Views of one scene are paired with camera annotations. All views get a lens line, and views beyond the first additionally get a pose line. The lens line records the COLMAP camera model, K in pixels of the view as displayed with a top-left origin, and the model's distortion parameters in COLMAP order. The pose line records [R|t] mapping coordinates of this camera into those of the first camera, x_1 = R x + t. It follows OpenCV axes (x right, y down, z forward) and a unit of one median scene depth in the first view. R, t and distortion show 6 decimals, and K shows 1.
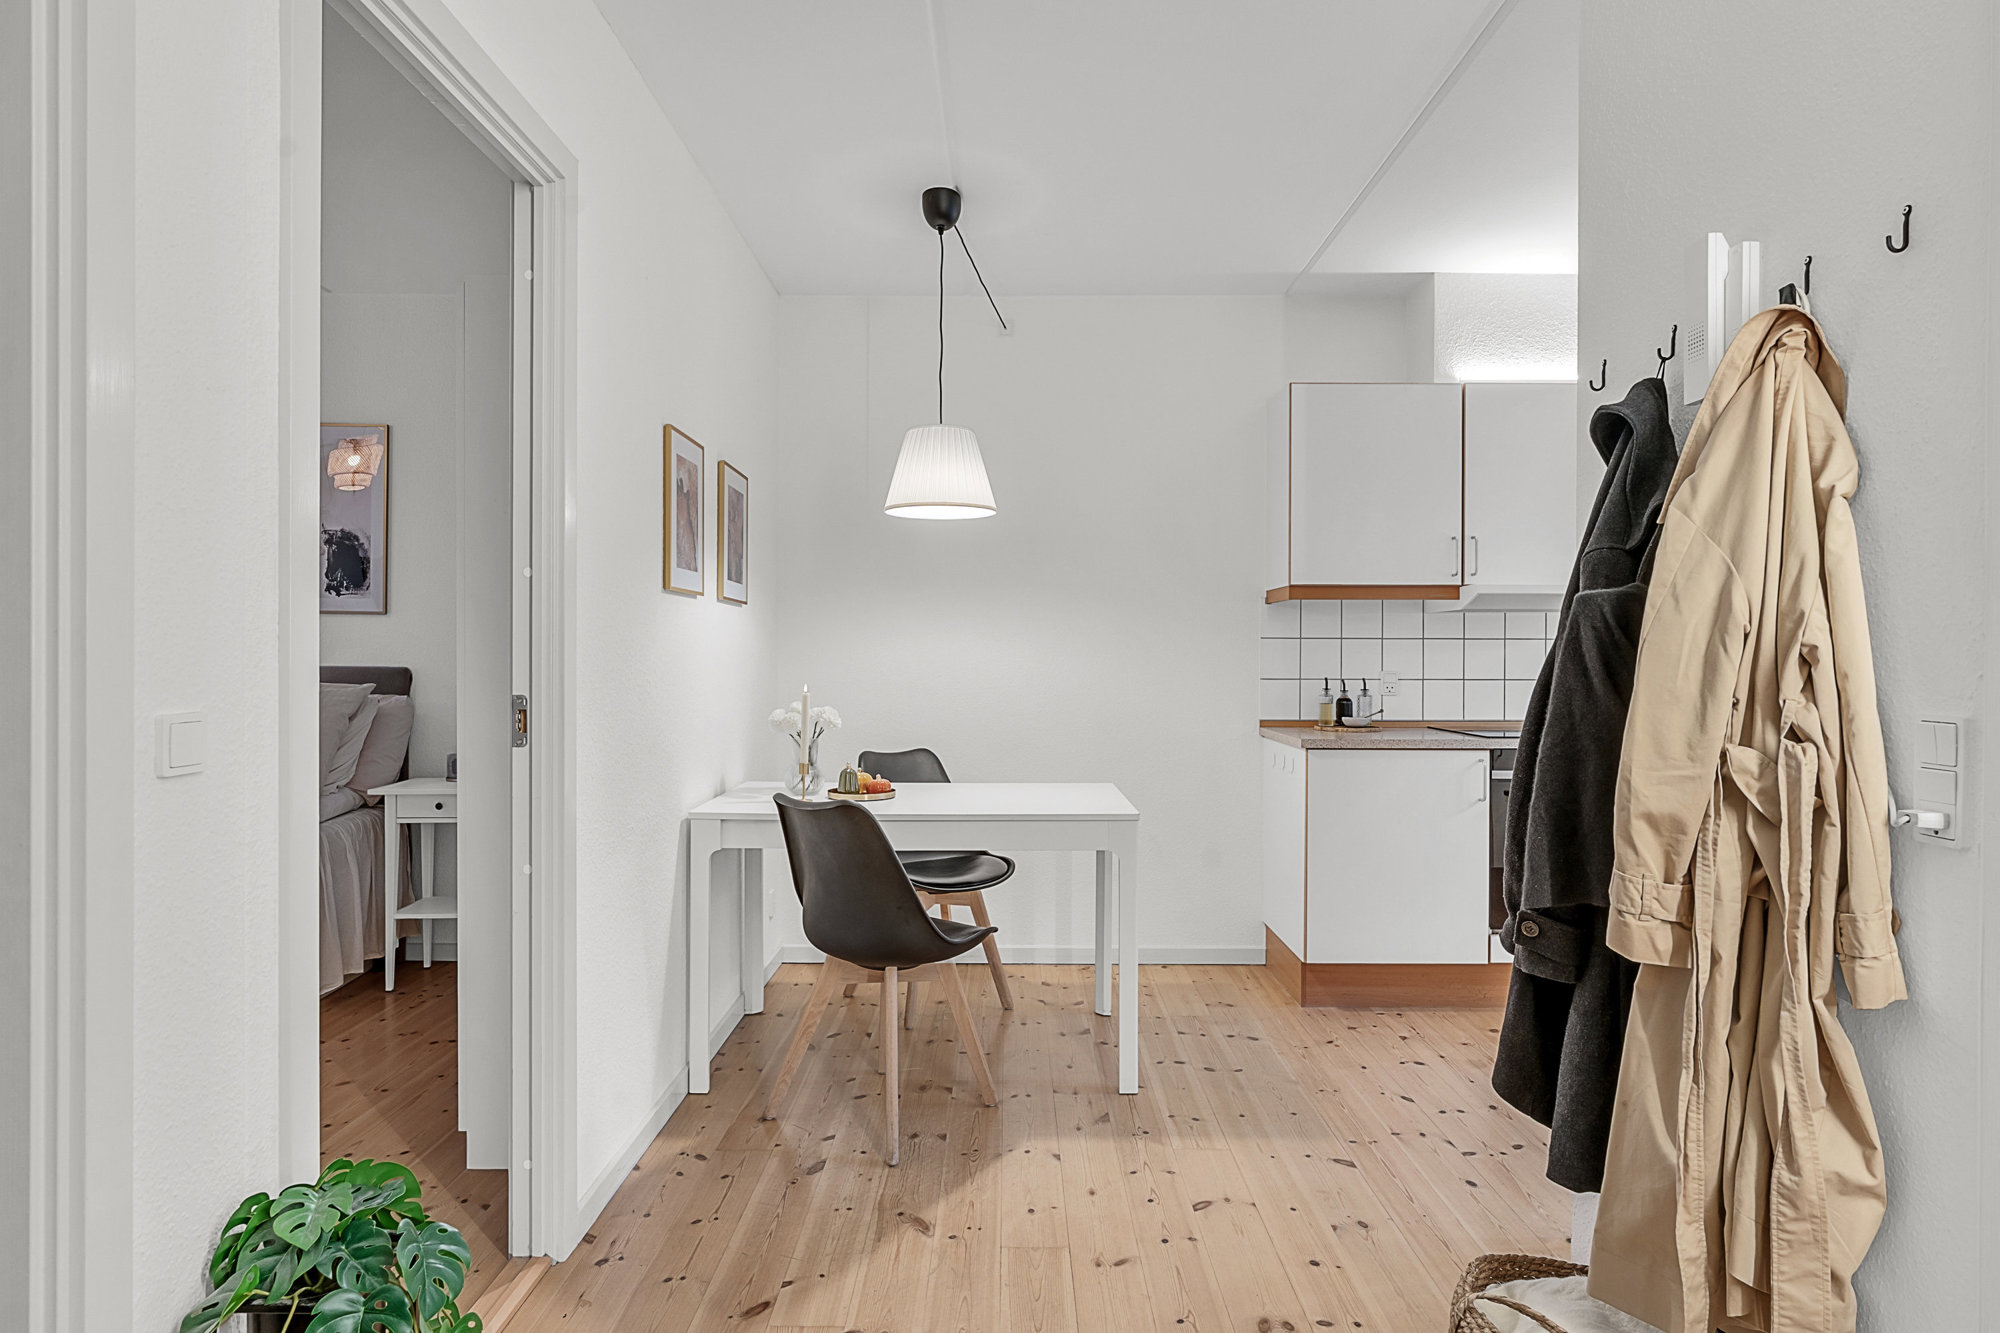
lens RADIAL K [[1082.0, 0, 965.0], [0, 1082.0, 665.8], [0, 0, 1]] dist [-0.004135, 0.002786]
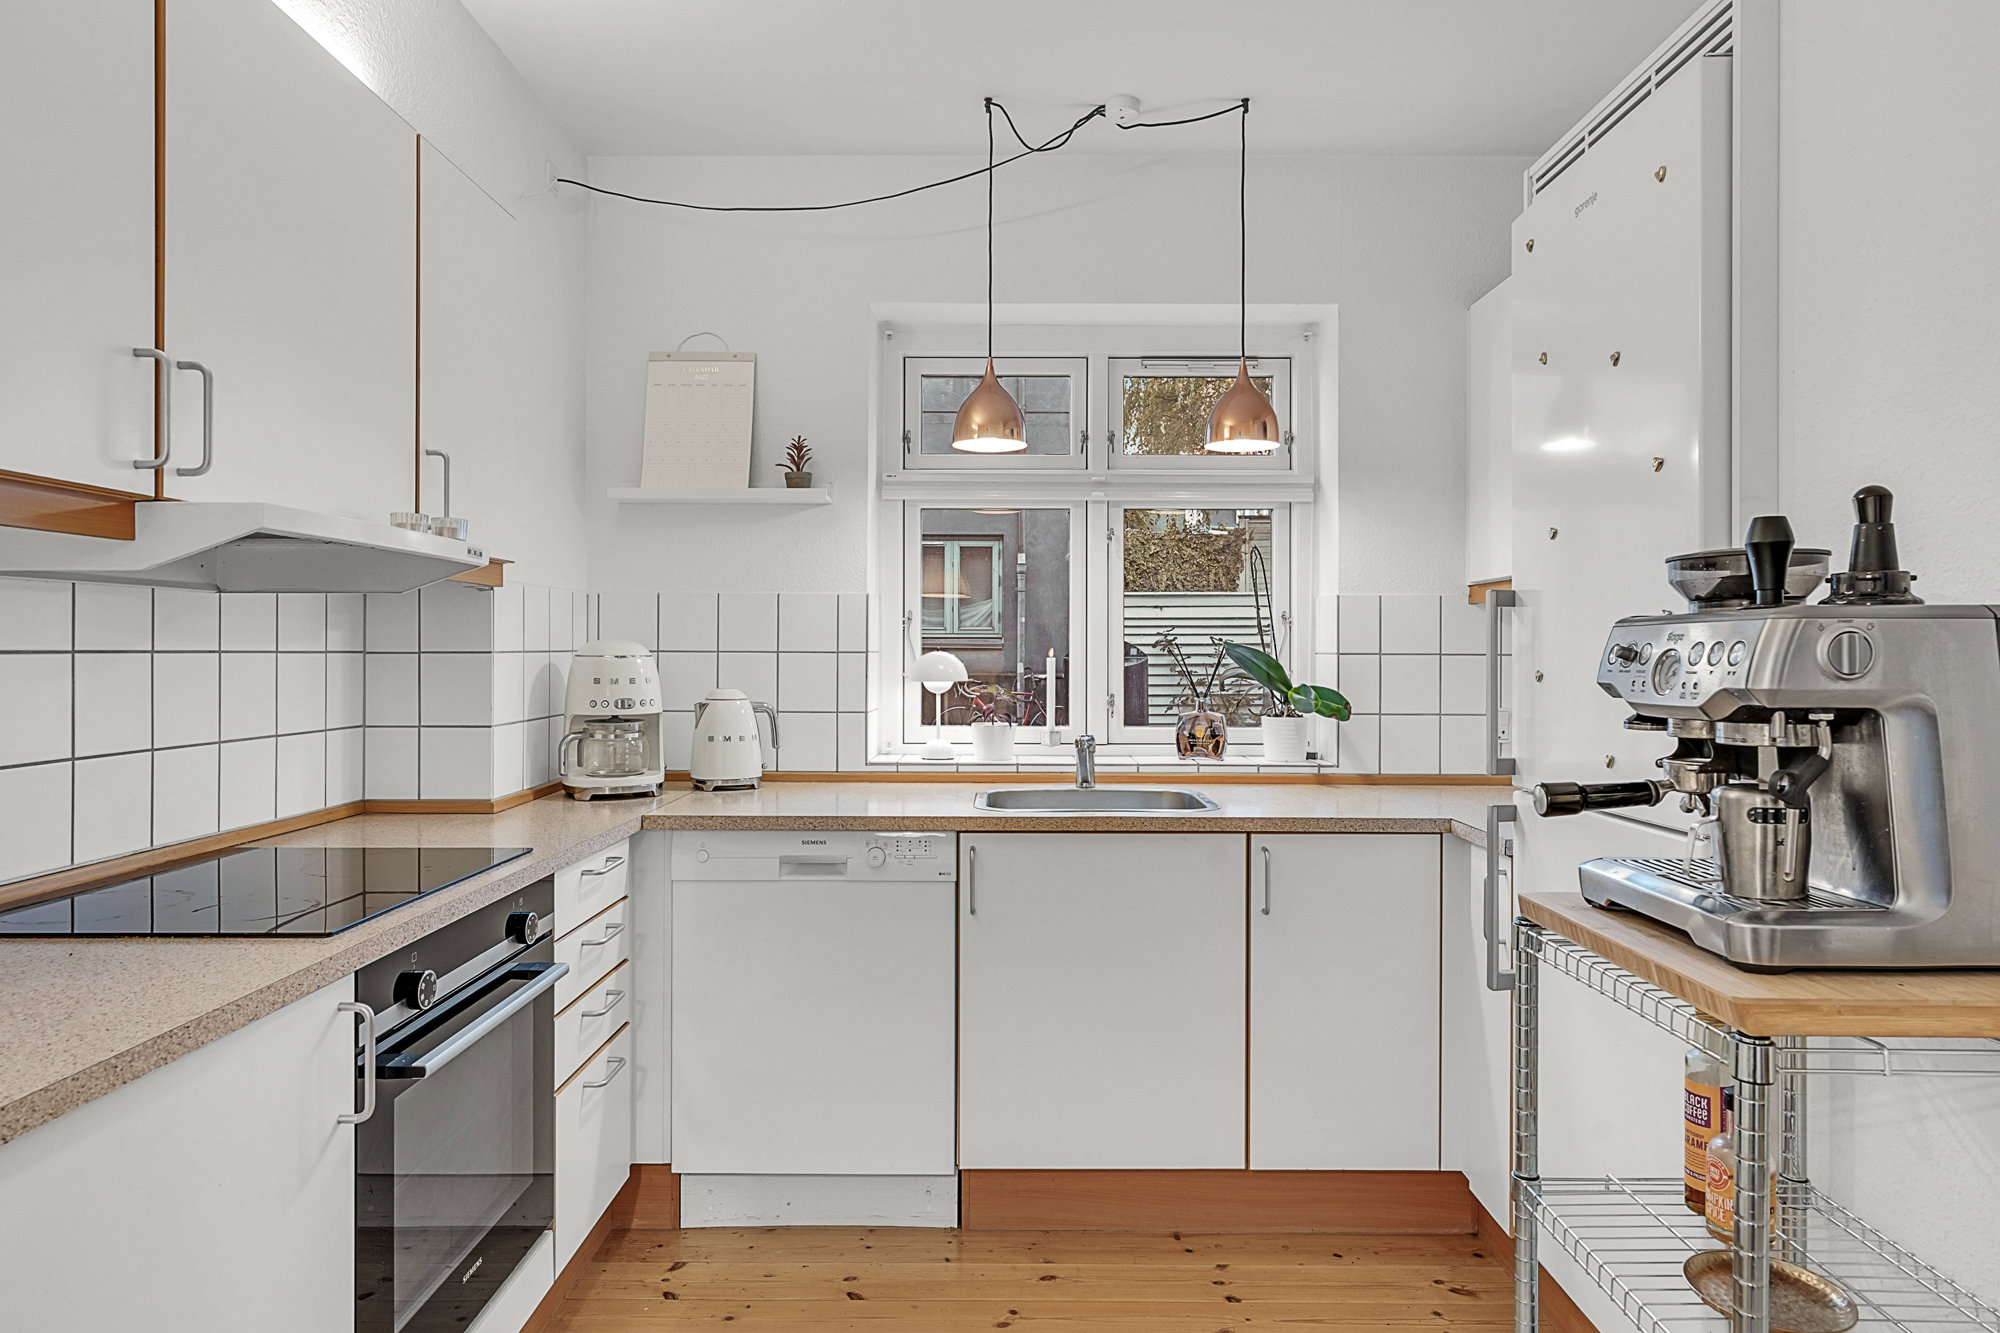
lens RADIAL K [[1176.8, 0, 986.9], [0, 1176.8, 649.5], [0, 0, 1]] dist [-0.006131, 0.002462]
pose [[-0.024046, -0.003541, 0.999705, 0.092072], [0.011146, 0.999931, 0.003810, -0.027867], [-0.999649, 0.011234, -0.024005, 0.805232]]
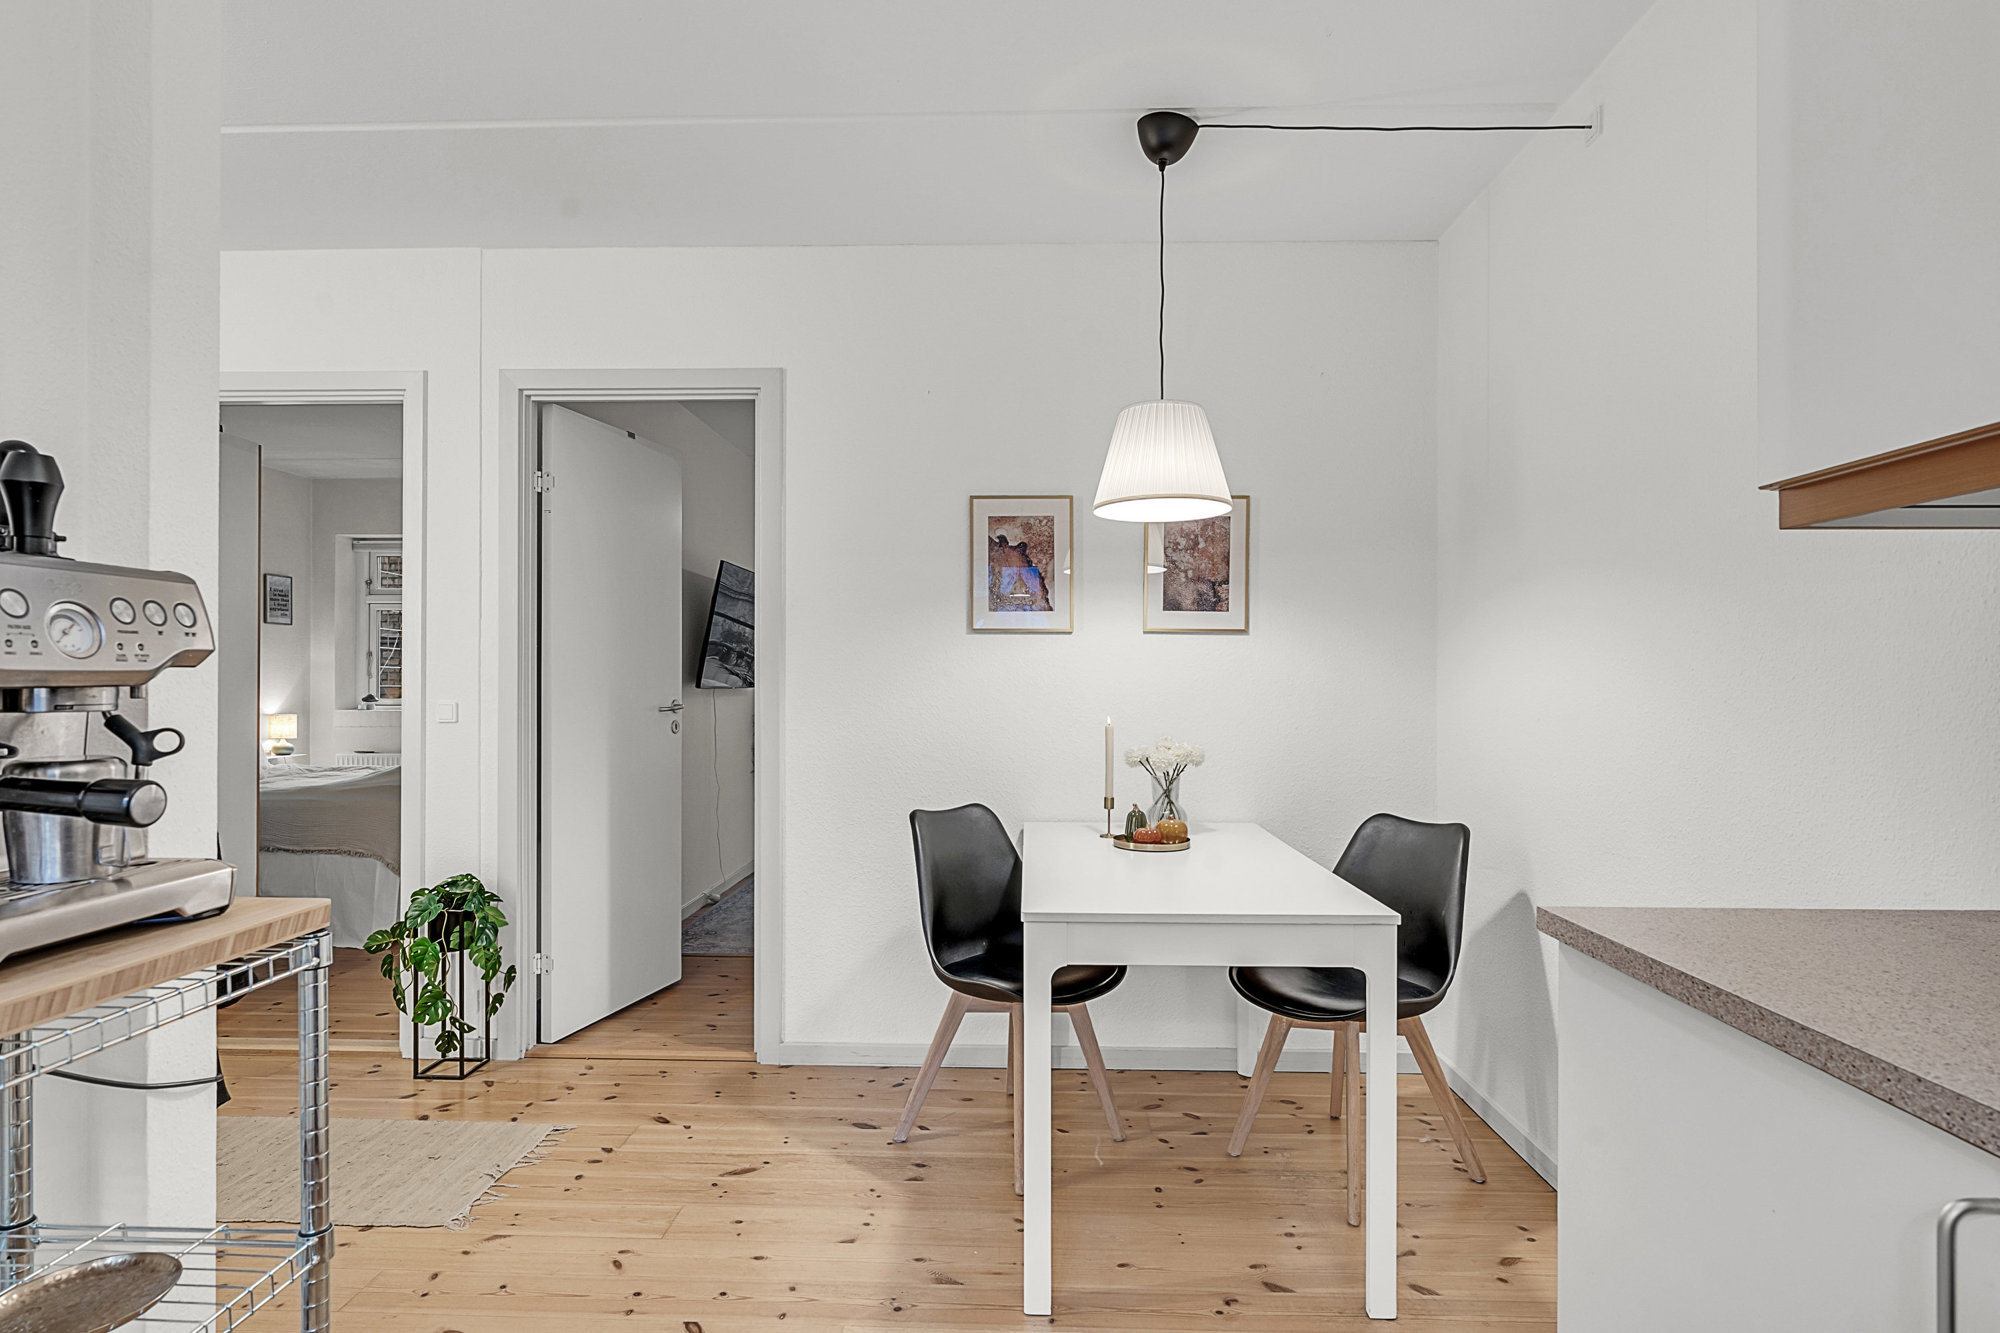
lens RADIAL K [[988.5, 0, 996.1], [0, 988.5, 687.7], [0, 0, 1]] dist [-0.006879, 0.002834]
pose [[0.000239, -0.000373, -1.000000, 0.663658], [-0.023581, 0.999722, -0.000378, -0.008785], [0.999722, 0.023581, 0.000230, 0.809547]]
